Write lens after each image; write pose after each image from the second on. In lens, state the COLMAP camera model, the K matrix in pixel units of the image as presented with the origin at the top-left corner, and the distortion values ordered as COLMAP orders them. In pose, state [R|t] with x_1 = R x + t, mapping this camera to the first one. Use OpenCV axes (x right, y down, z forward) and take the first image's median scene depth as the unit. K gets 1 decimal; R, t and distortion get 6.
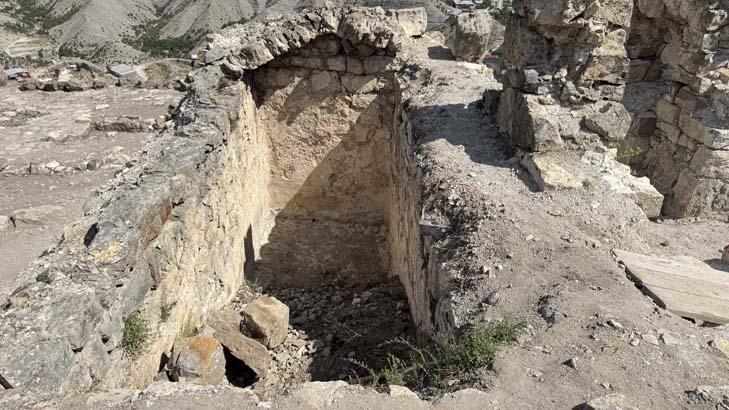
lens RADIAL K [[521.0, 0, 369.7], [0, 521.0, 205.1], [0, 0, 1]] dist [0.066820, -0.083667]
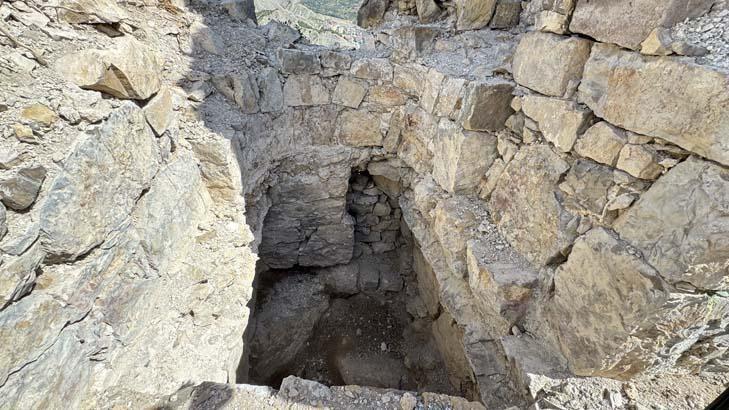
lens RADIAL K [[294.3, 0, 364.1], [0, 294.3, 205.1], [0, 0, 1]] dist [-0.000416, -0.000016]
pose [[0.997213, -0.017892, 0.072427, 0.391865], [0.010201, 0.994399, 0.105196, -0.093954], [-0.073903, -0.104164, 0.991811, 0.739923]]
